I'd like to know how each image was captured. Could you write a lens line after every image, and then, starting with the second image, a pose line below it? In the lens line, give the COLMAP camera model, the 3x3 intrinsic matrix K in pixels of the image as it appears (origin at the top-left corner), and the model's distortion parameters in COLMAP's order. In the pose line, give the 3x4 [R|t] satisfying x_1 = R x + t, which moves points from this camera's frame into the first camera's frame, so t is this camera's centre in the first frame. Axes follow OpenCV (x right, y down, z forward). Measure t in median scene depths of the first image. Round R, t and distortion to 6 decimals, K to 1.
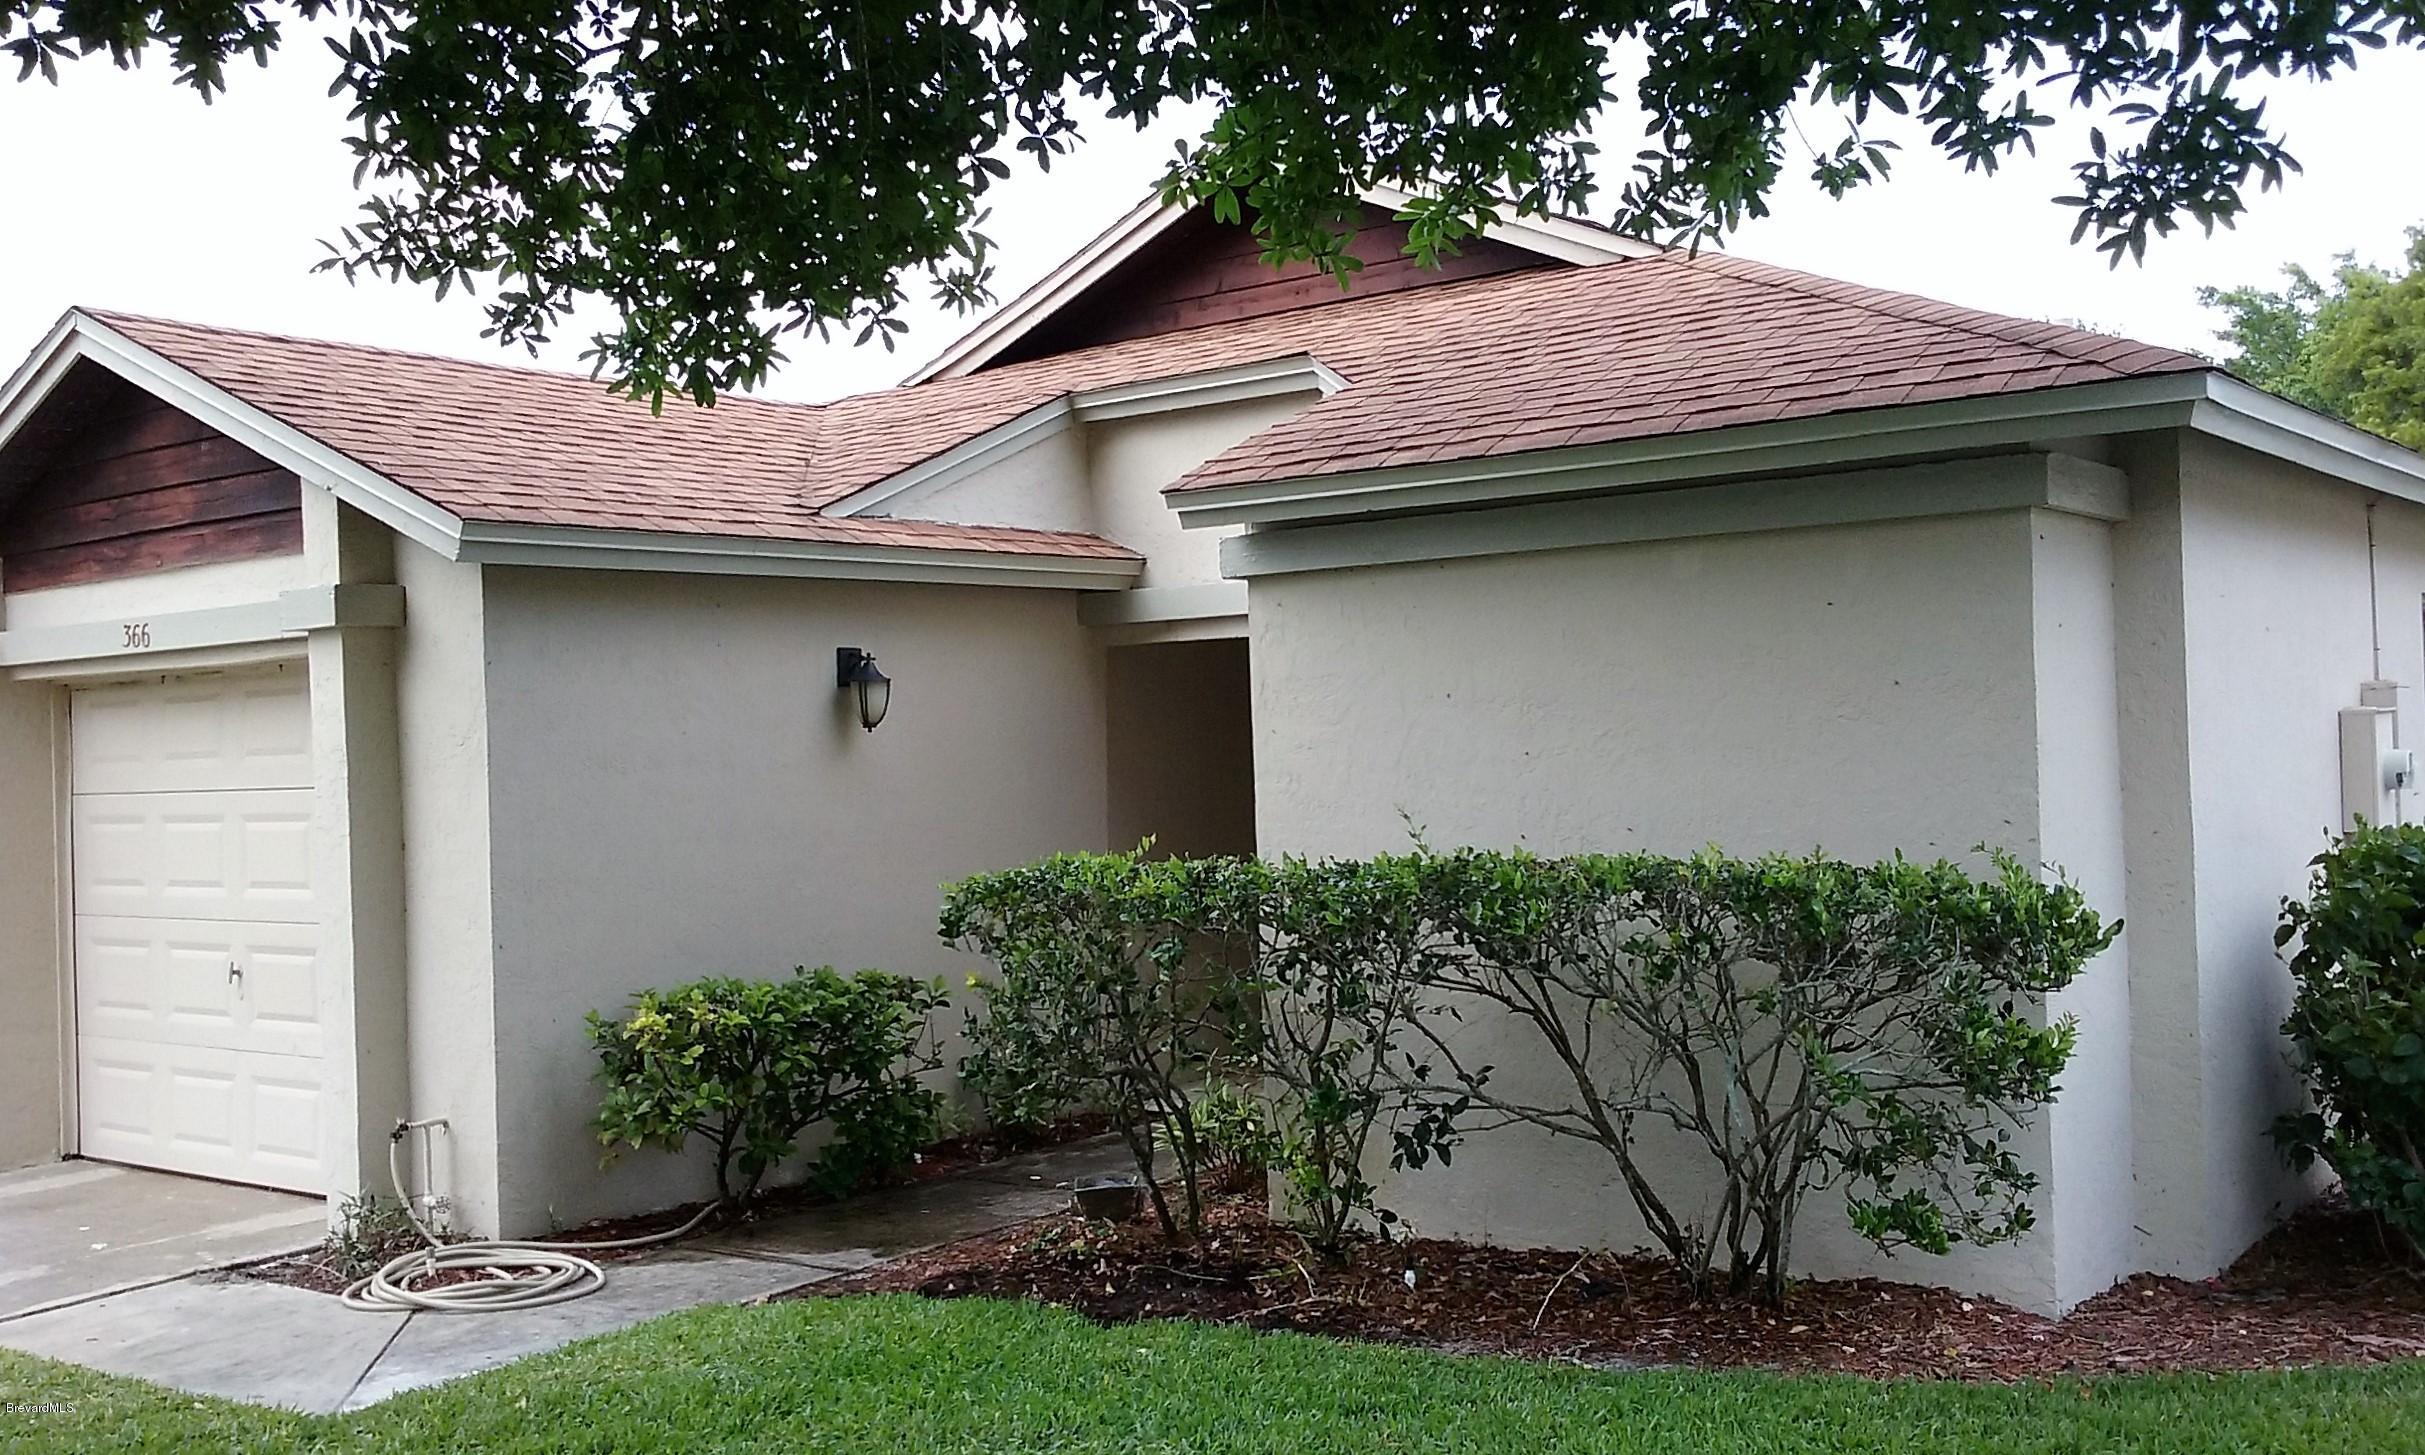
lens RADIAL K [[2312.1, 0, 1212.5], [0, 2312.1, 727.5], [0, 0, 1]] dist [0.113979, -0.241549]
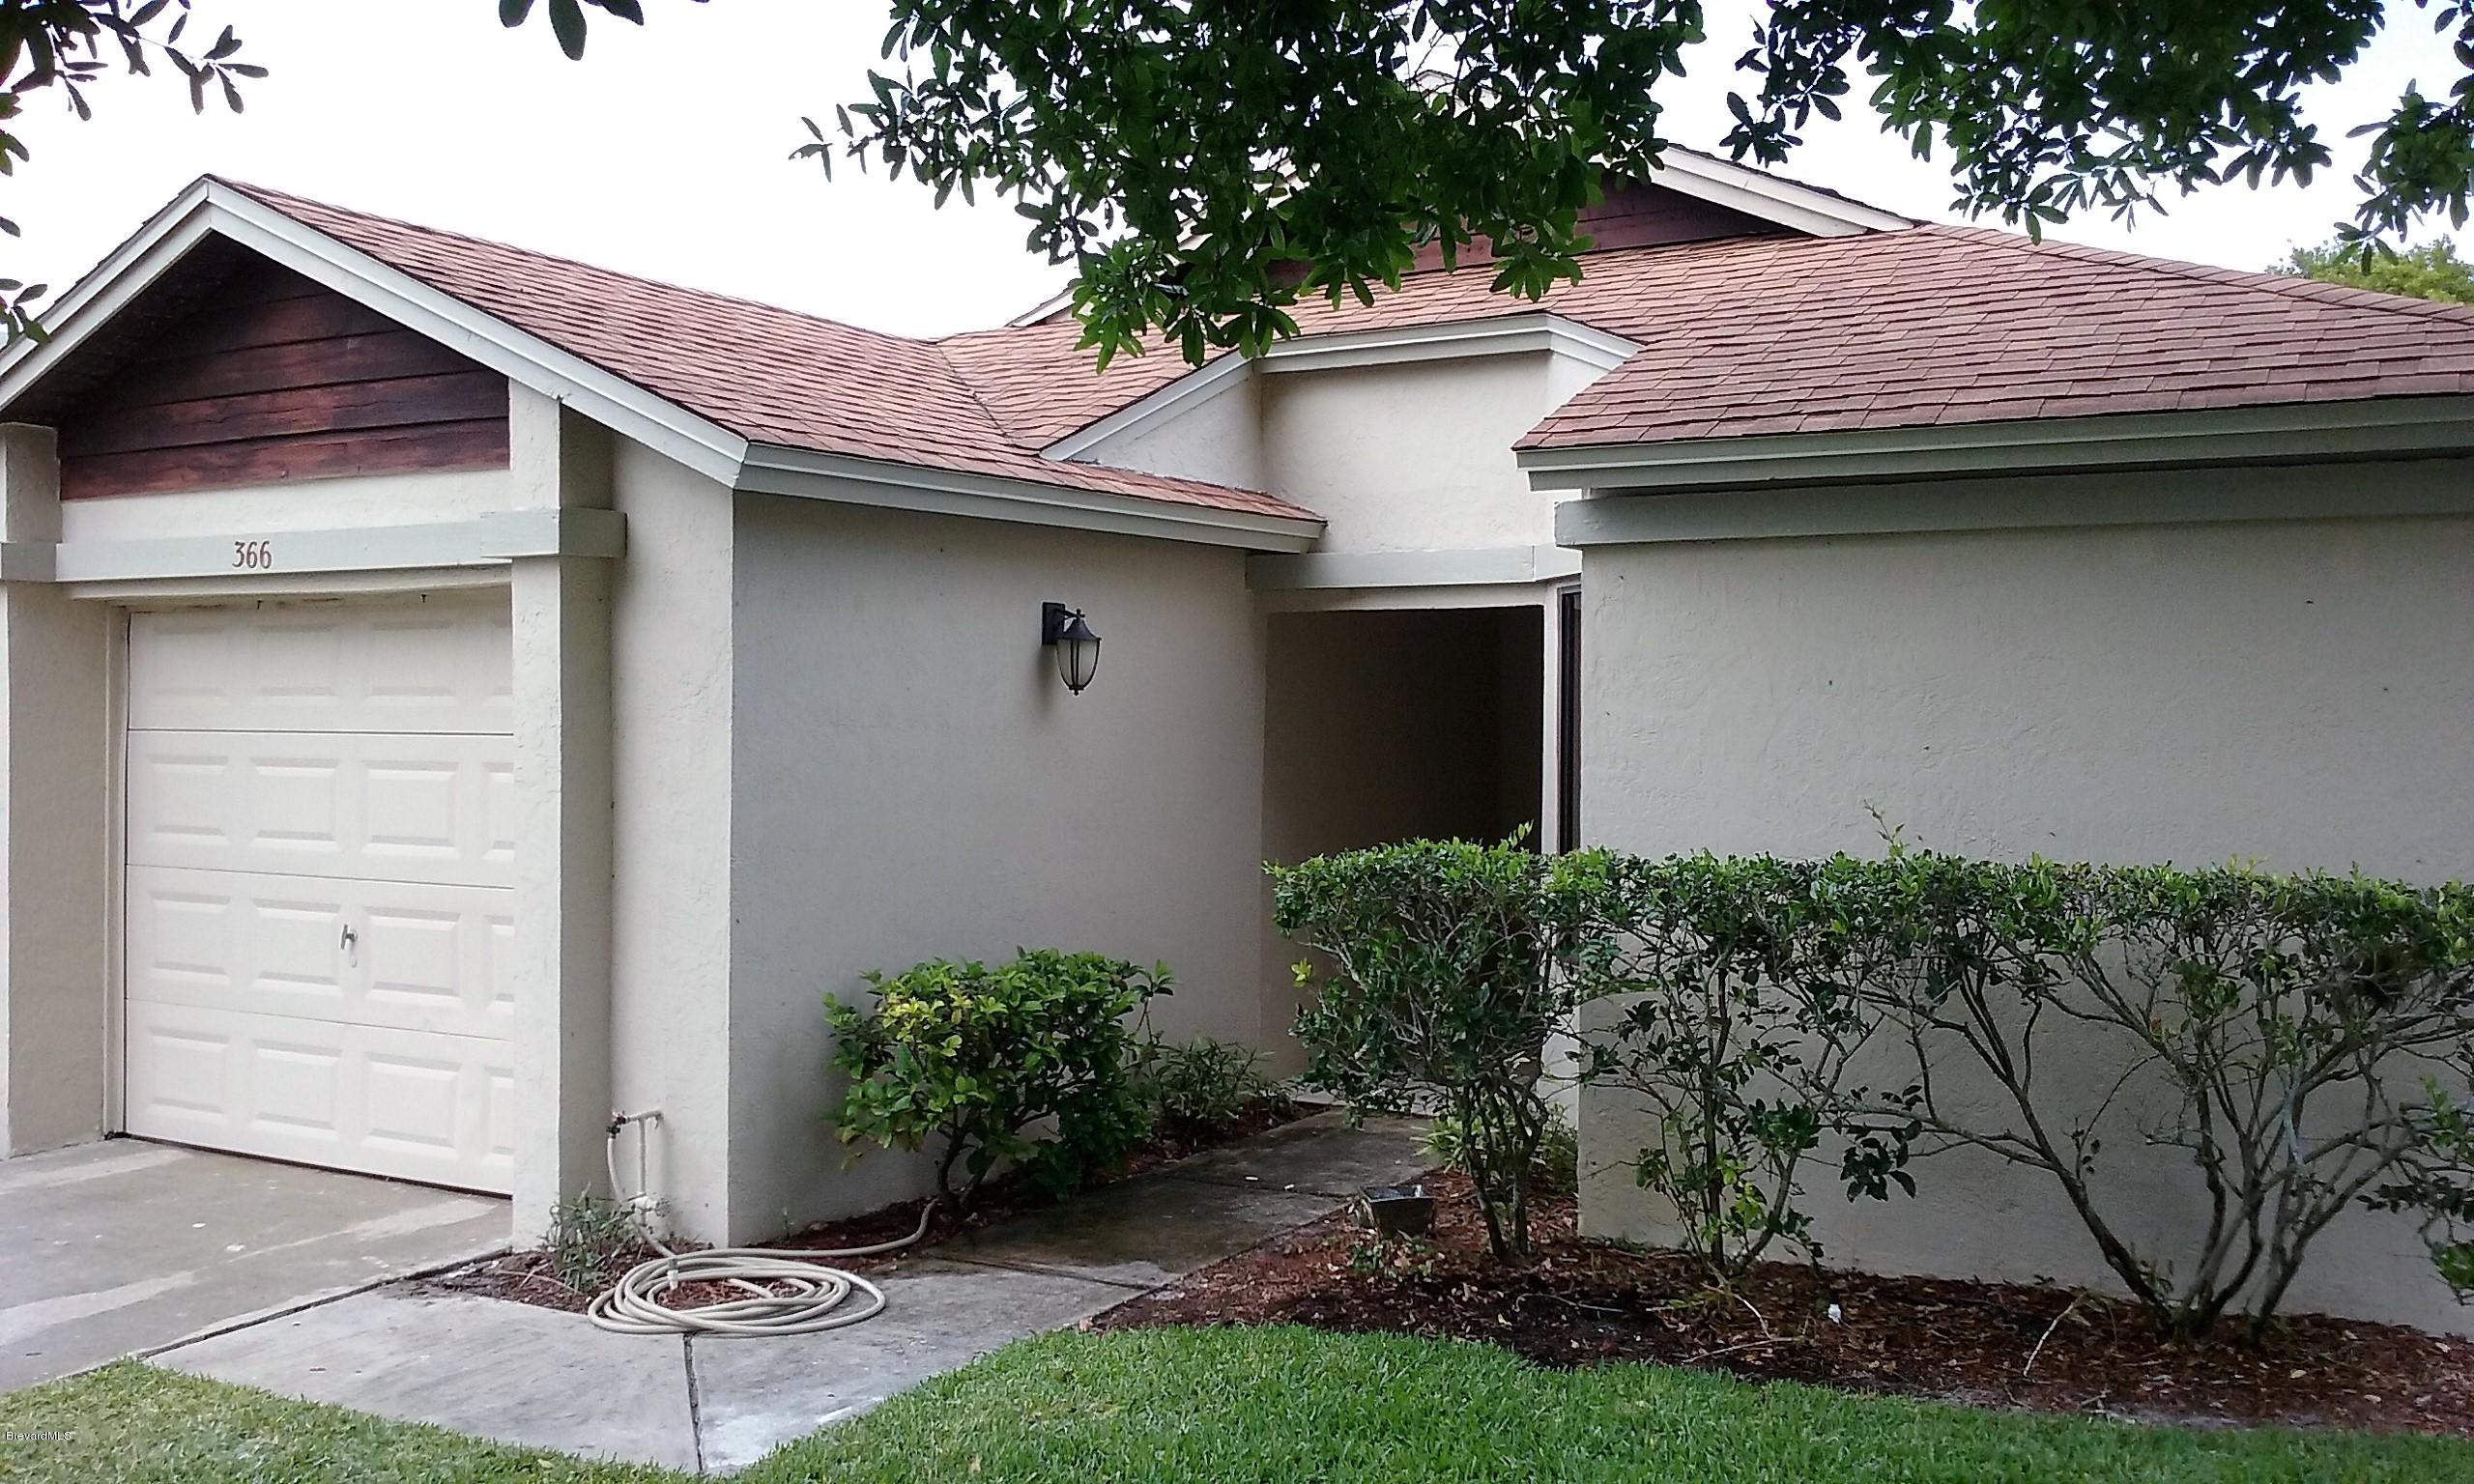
lens RADIAL K [[2246.0, 0, 1237.0], [0, 2246.0, 742.0], [0, 0, 1]] dist [0.095746, -0.188991]
pose [[0.991558, 0.034994, 0.124853, -0.263492], [-0.037597, 0.999121, 0.018550, 0.002250], [-0.124094, -0.023088, 0.992002, 0.137369]]
